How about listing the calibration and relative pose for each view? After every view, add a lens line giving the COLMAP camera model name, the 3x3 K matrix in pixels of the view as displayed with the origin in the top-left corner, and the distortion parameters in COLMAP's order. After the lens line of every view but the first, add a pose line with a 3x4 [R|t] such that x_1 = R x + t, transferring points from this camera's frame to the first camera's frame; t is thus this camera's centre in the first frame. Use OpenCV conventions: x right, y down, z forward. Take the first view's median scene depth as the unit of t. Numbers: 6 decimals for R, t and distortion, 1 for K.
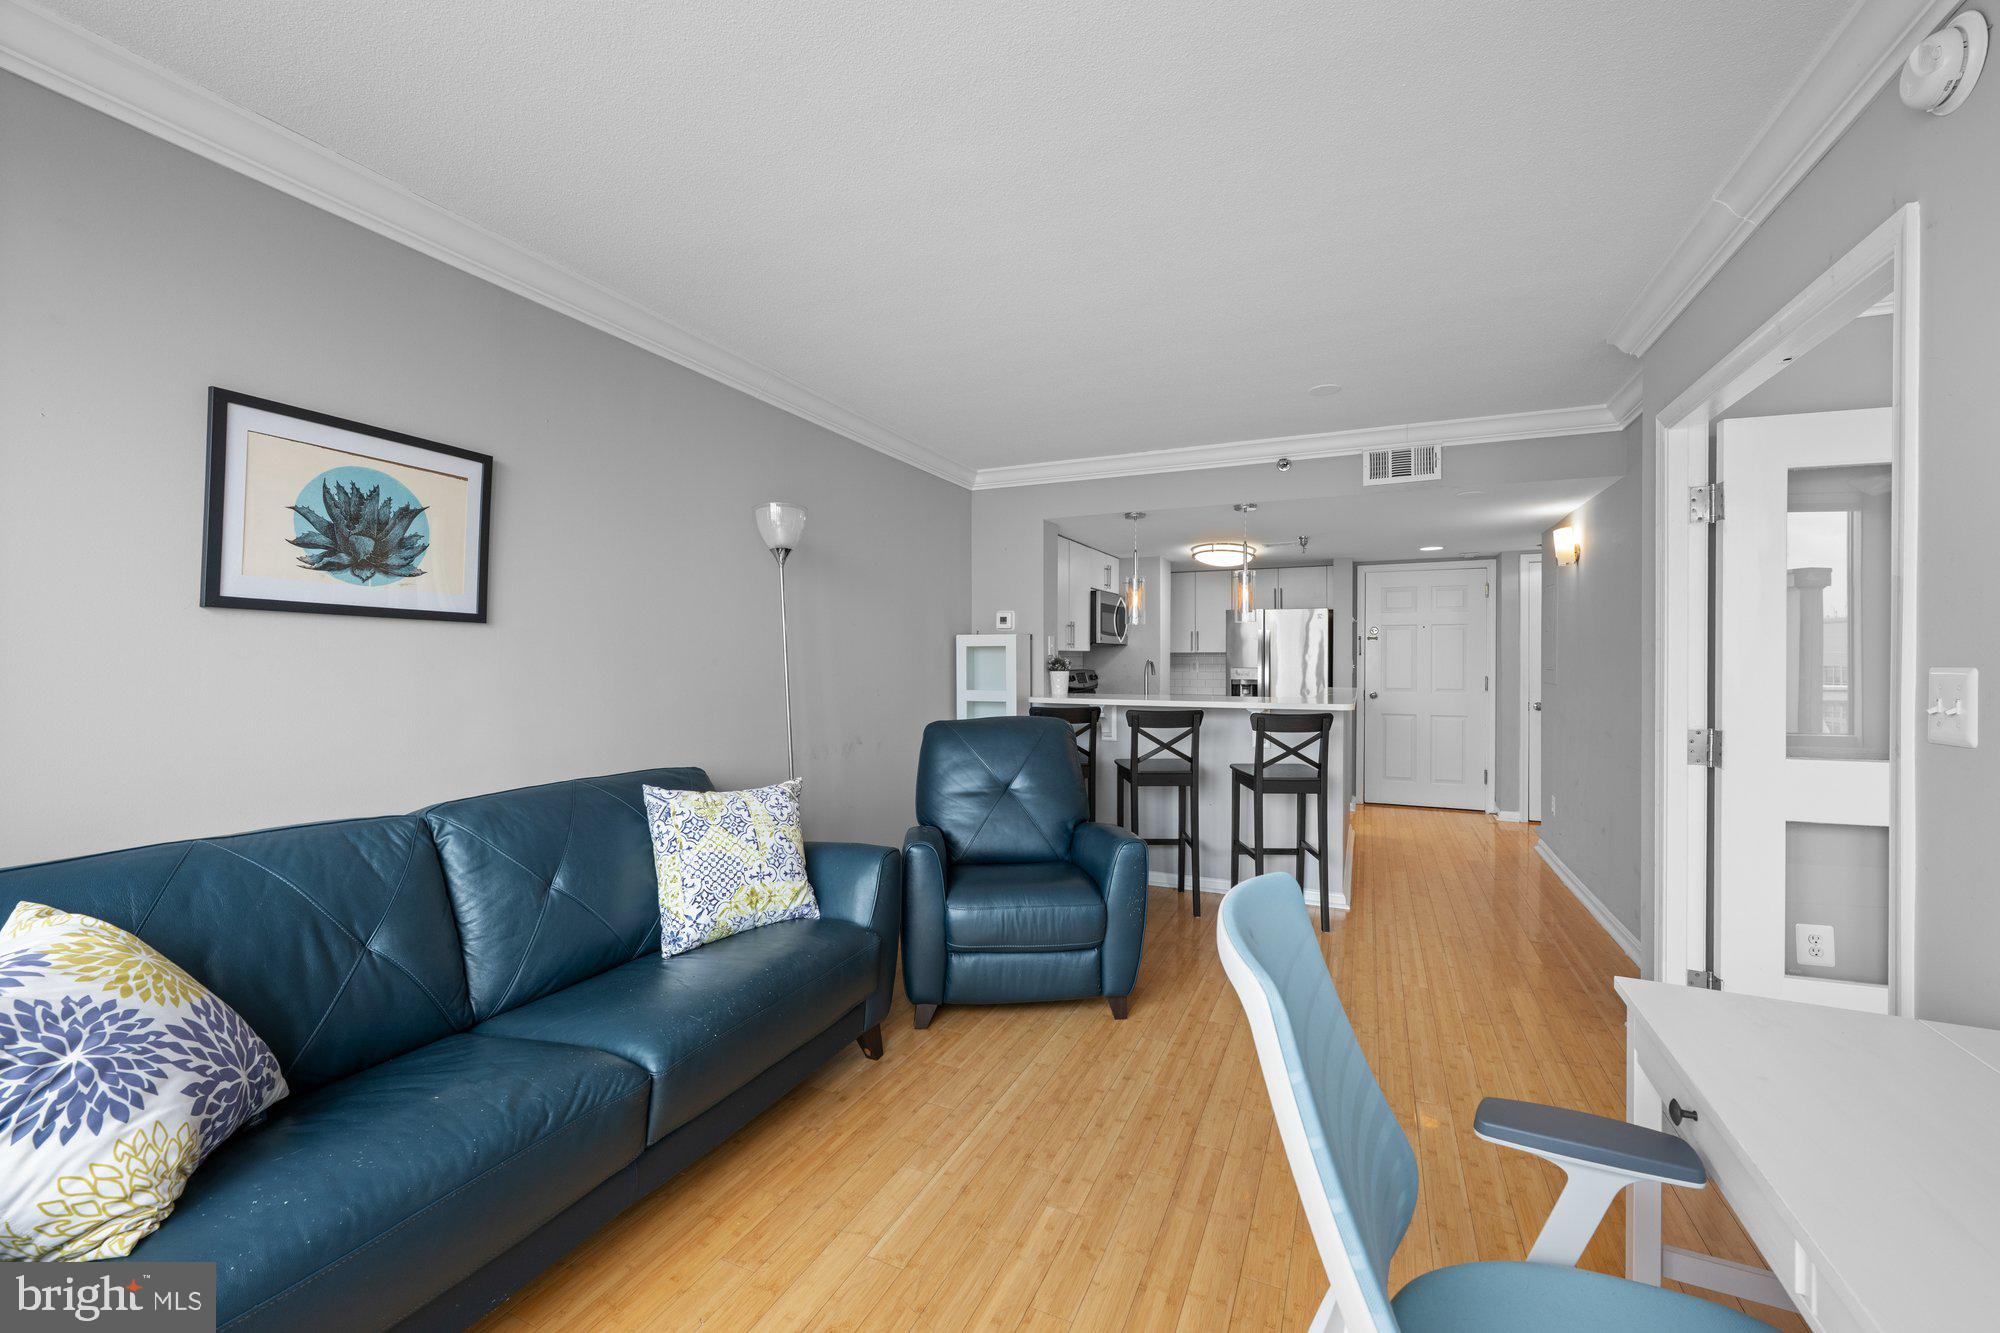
lens RADIAL K [[795.8, 0, 1000.1], [0, 795.8, 665.0], [0, 0, 1]] dist [-0.000134, -0.000109]
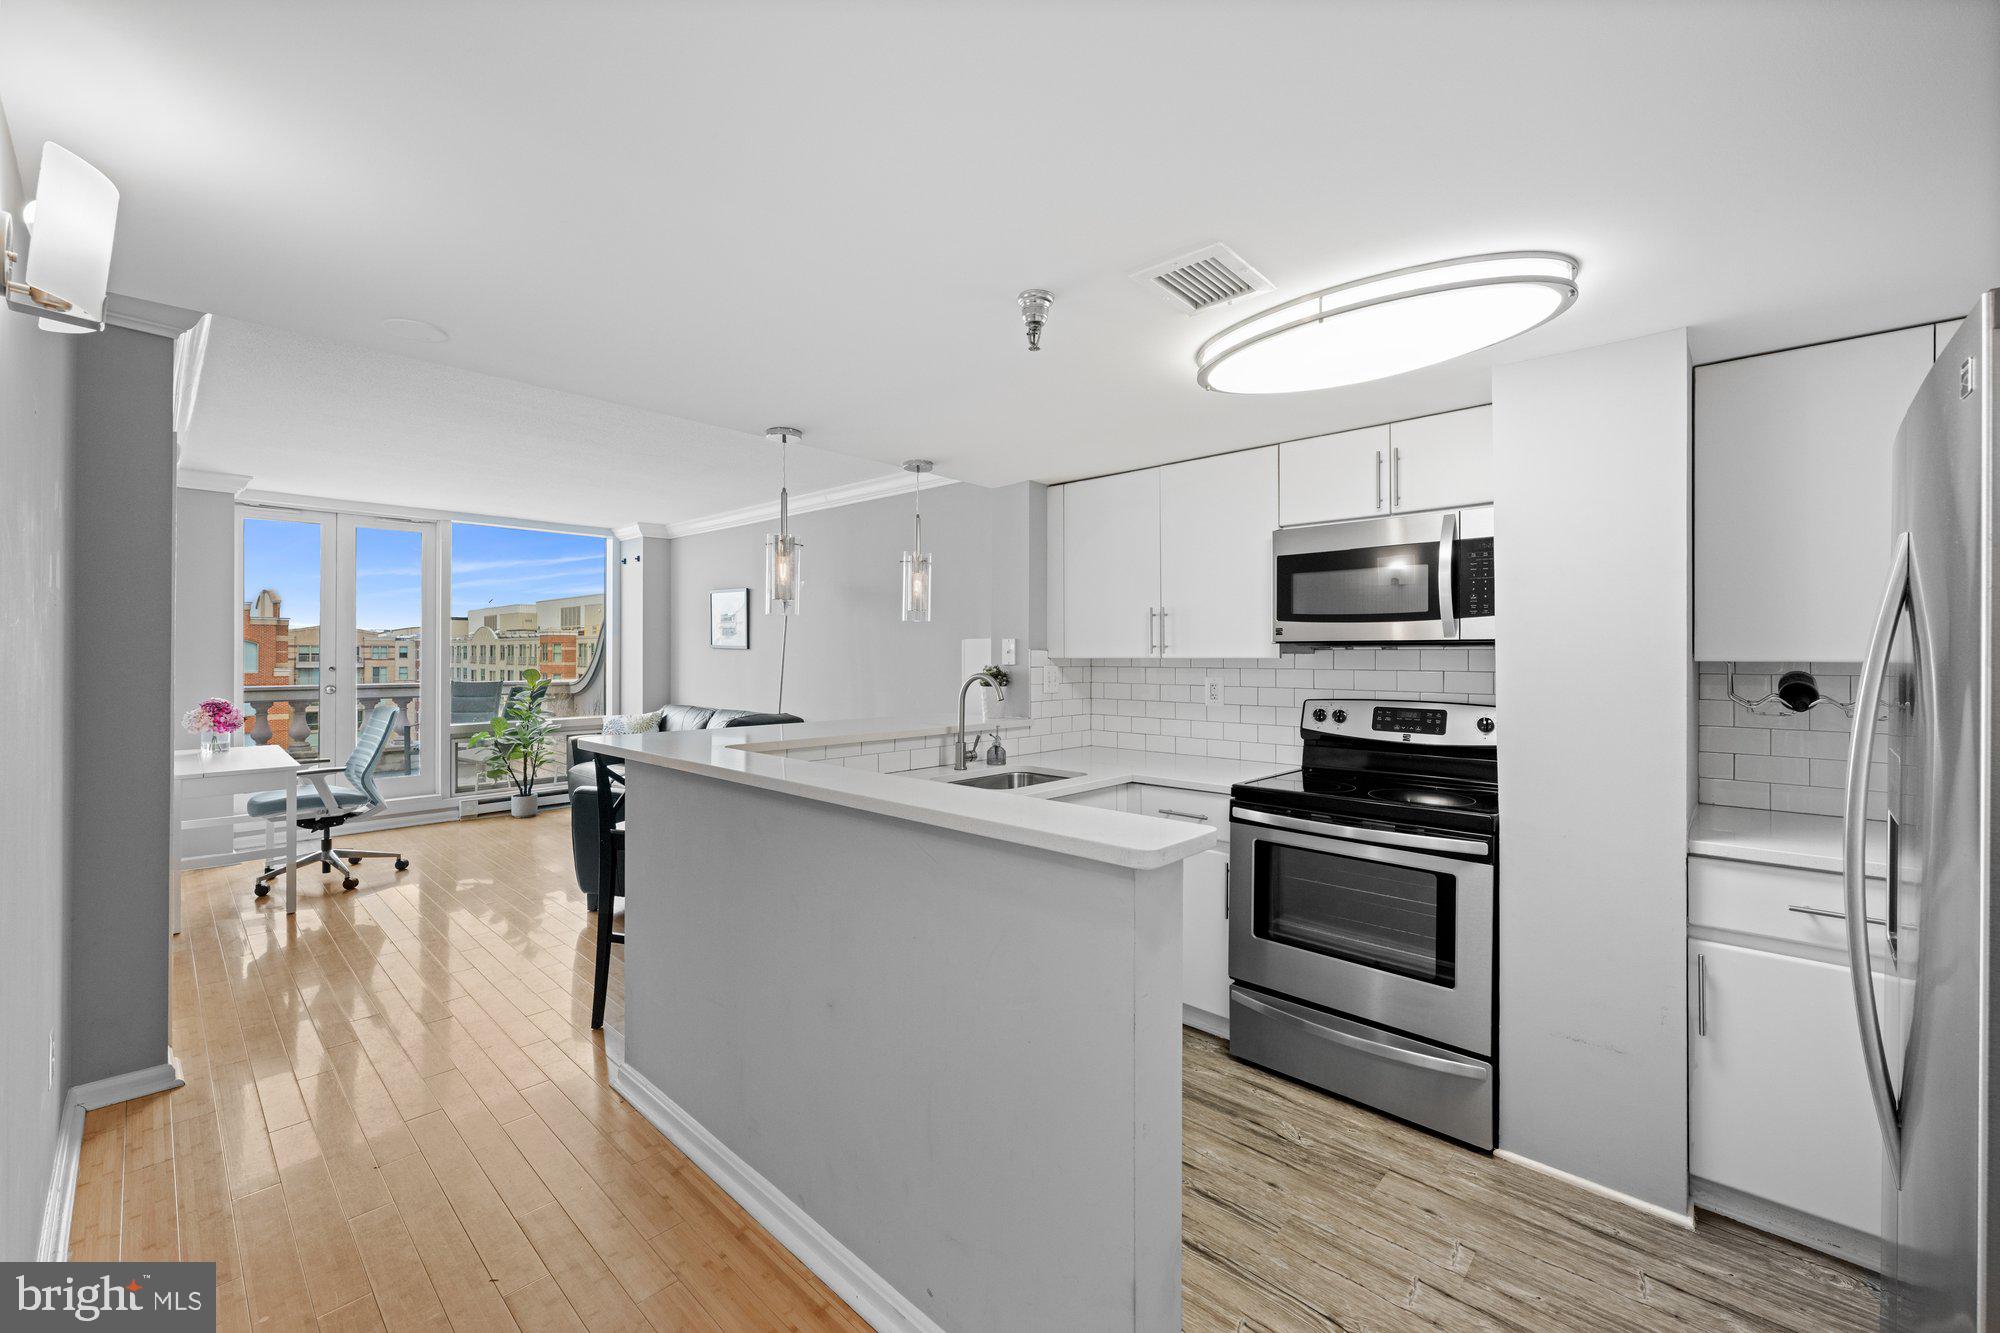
lens RADIAL K [[795.8, 0, 997.7], [0, 795.8, 654.9], [0, 0, 1]] dist [-0.000134, -0.000109]
pose [[-0.315113, 0.001762, -0.949053, 0.623206], [-0.010193, 0.999934, 0.005241, -0.020316], [0.948999, 0.011326, -0.315074, 0.989958]]
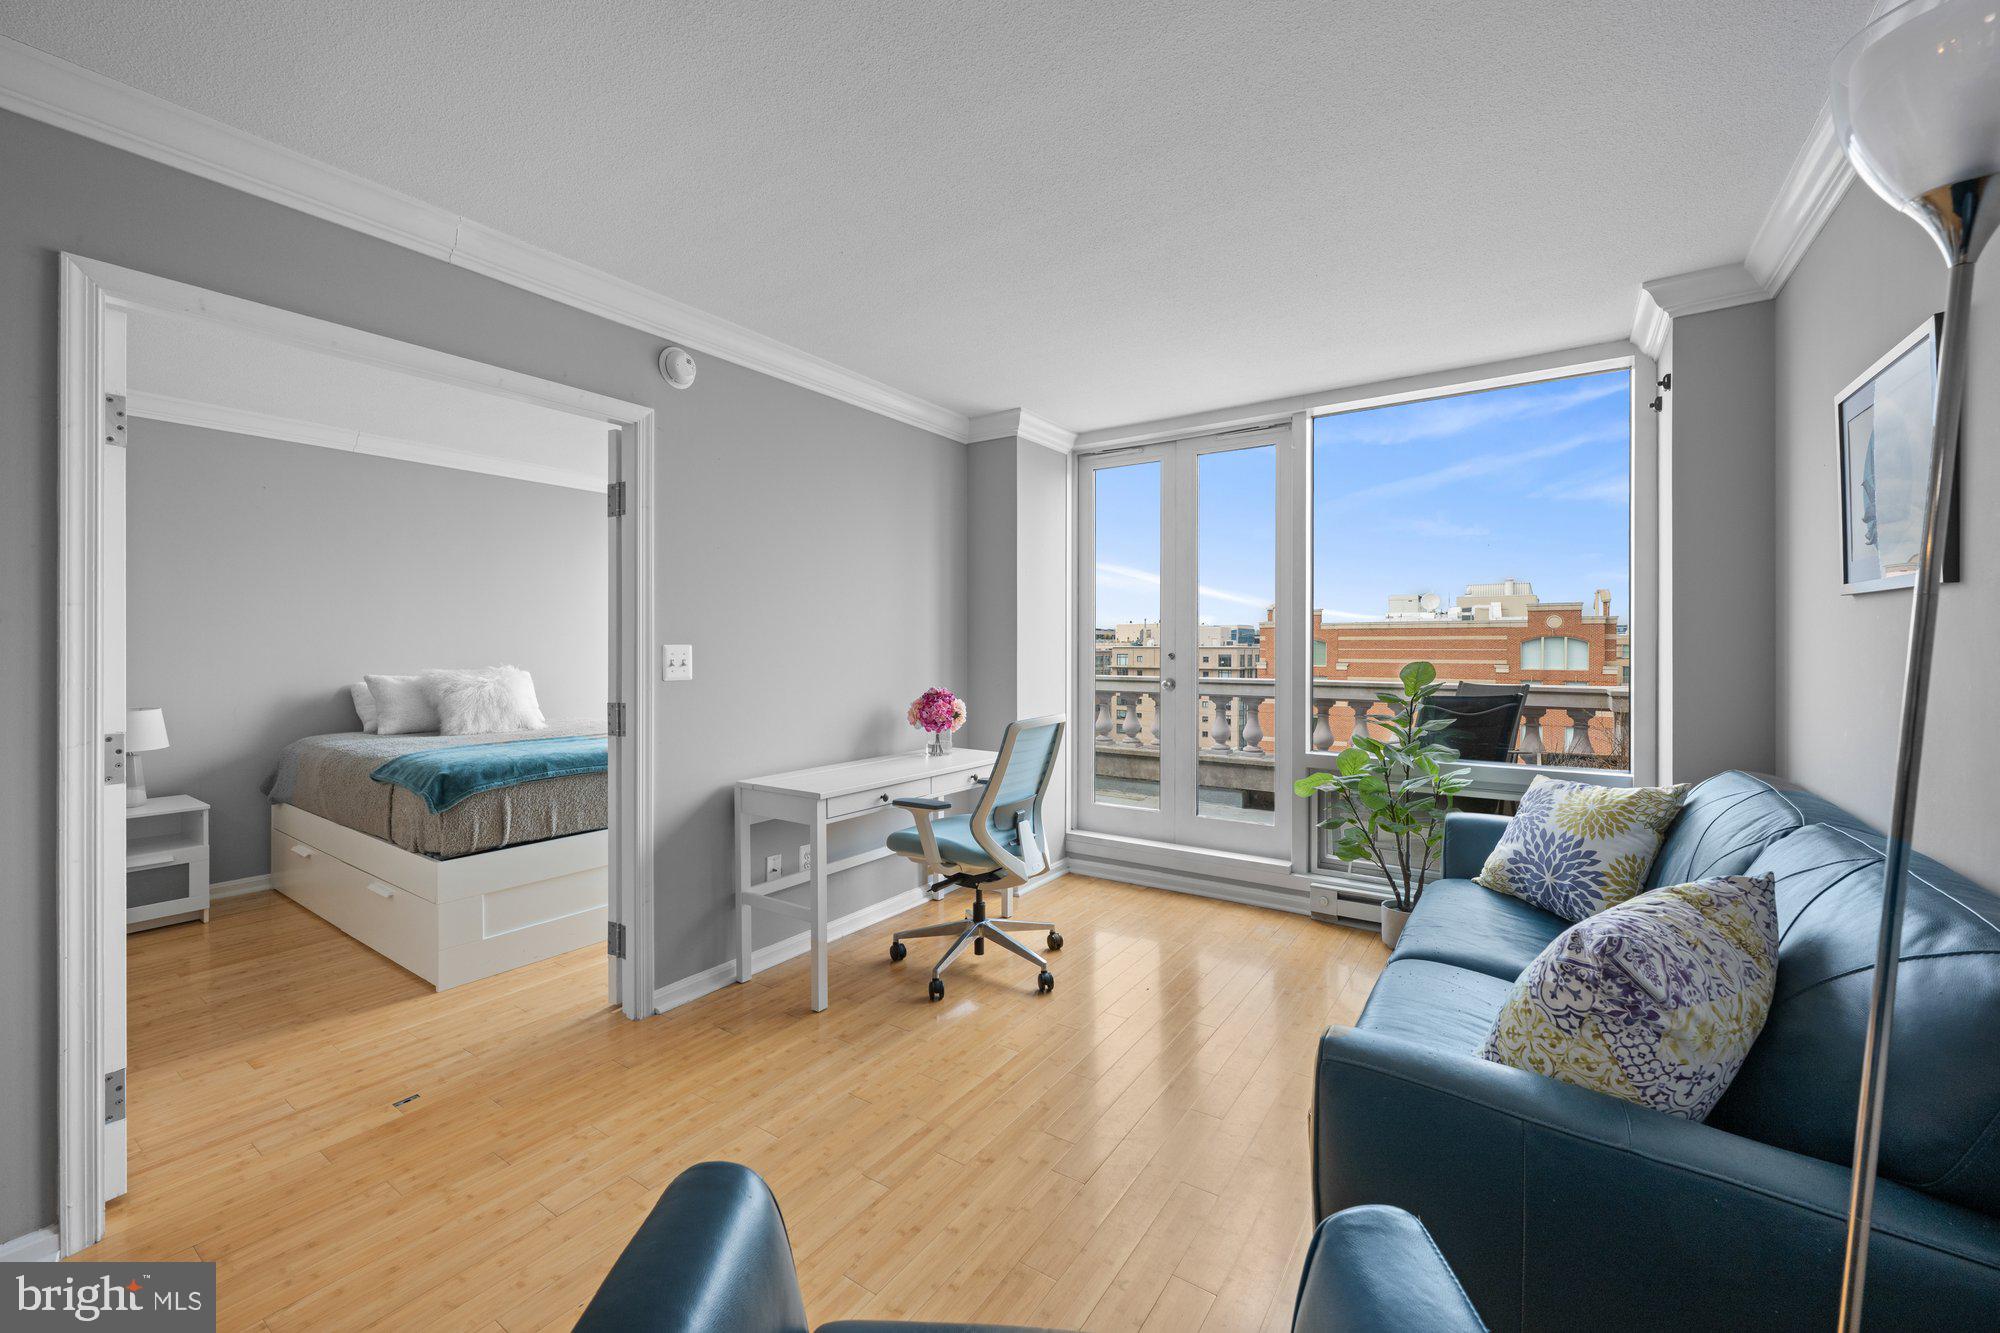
lens RADIAL K [[795.8, 0, 988.4], [0, 795.8, 640.0], [0, 0, 1]] dist [-0.000134, -0.000109]
pose [[-0.984056, -0.001275, 0.177853, -0.007645], [-0.001844, 0.999994, -0.003033, -0.001419], [-0.177848, -0.003312, -0.984052, 0.639245]]
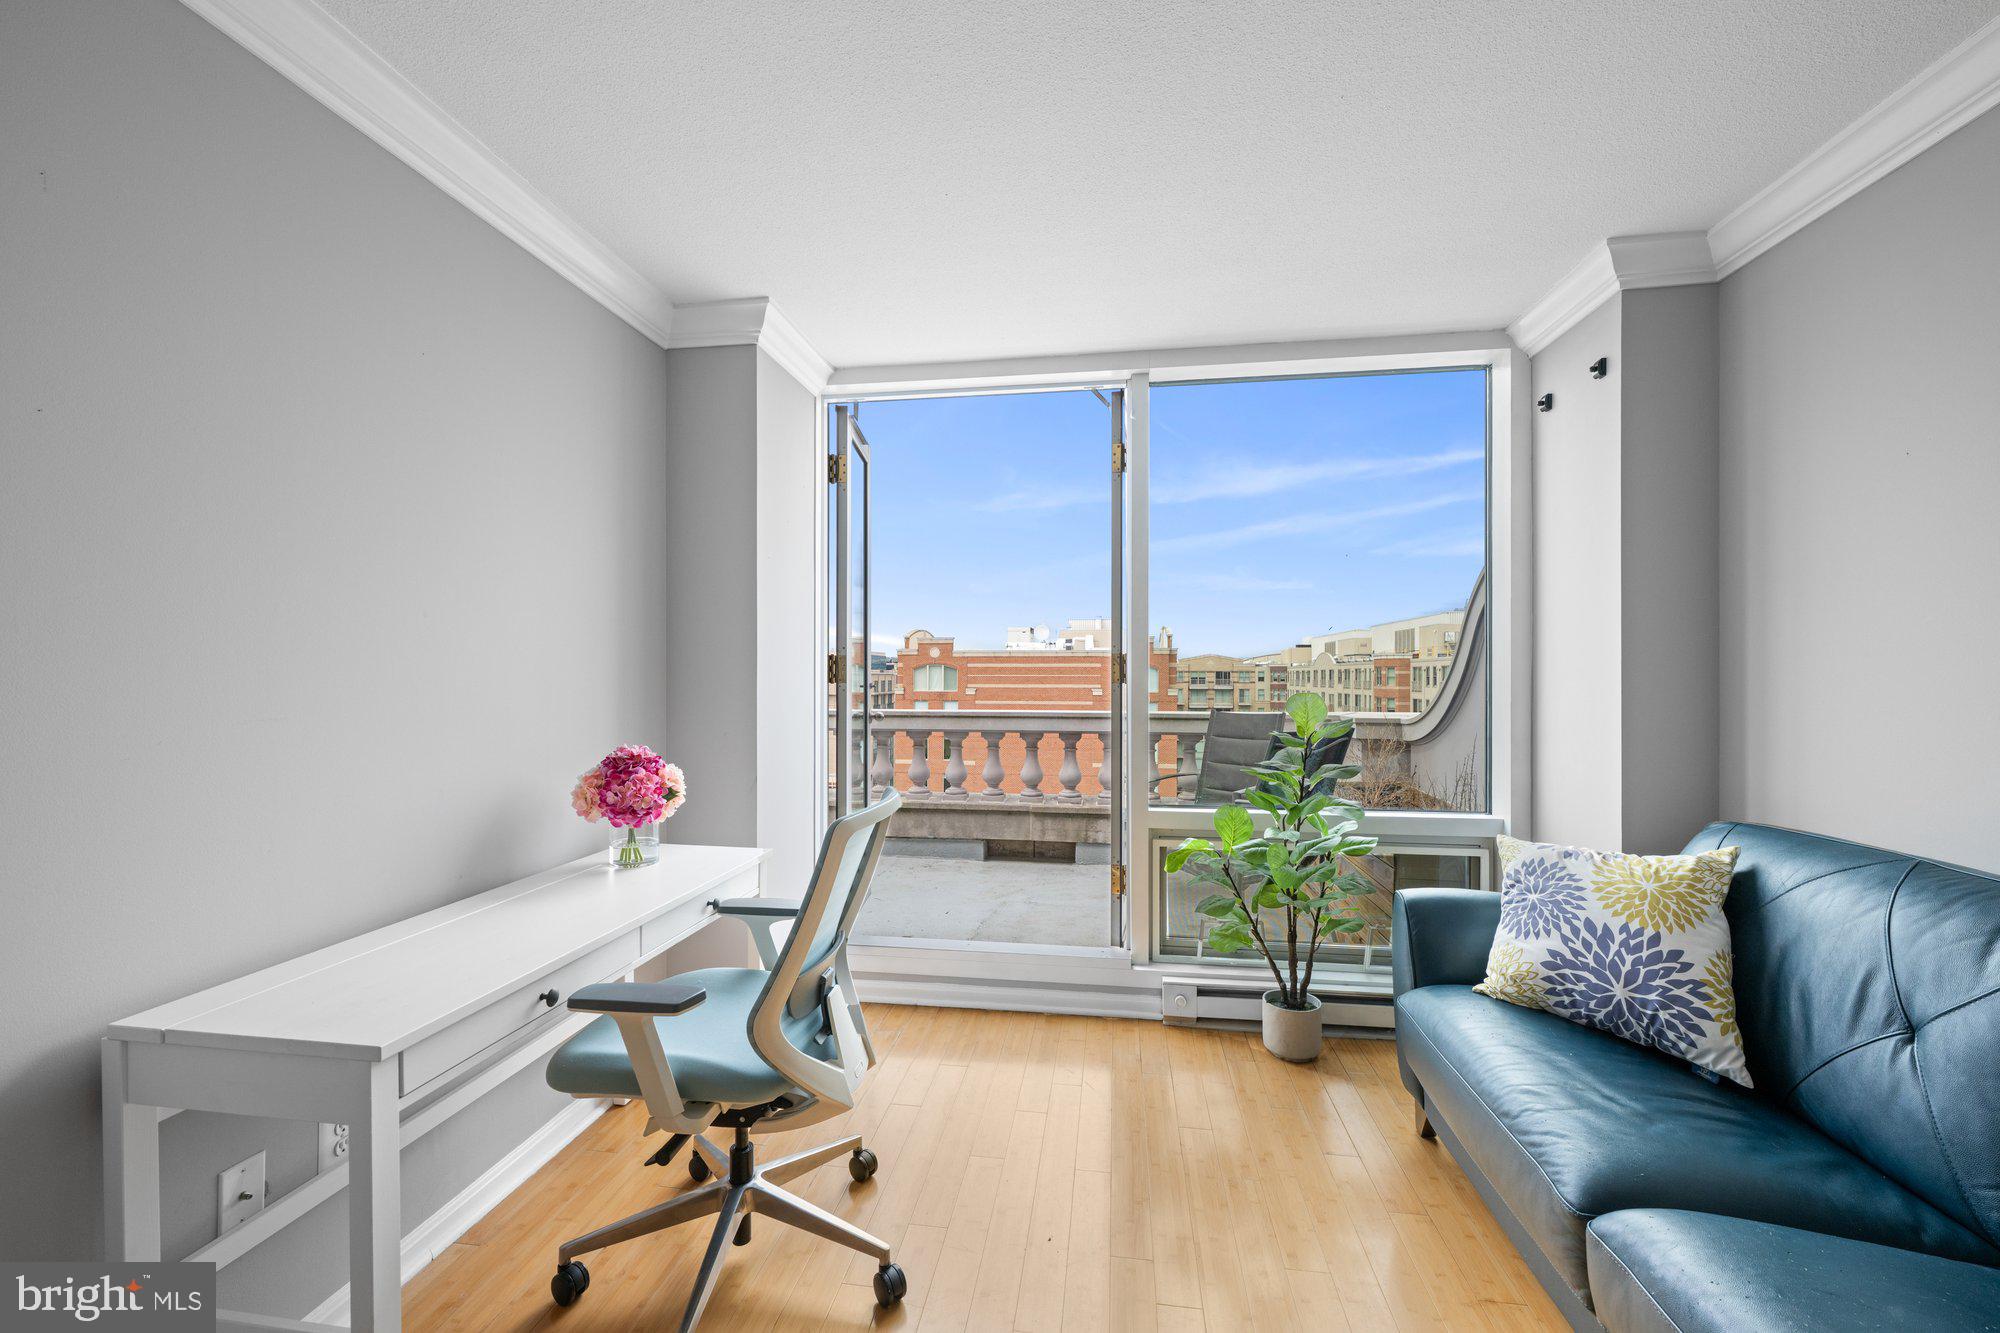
lens RADIAL K [[795.8, 0, 998.4], [0, 795.8, 667.6], [0, 0, 1]] dist [-0.000134, -0.000109]
pose [[-0.959559, -0.004586, -0.281472, 0.084148], [-0.004046, 0.999989, -0.002501, -0.000716], [0.281480, -0.001261, -0.959566, 0.422185]]
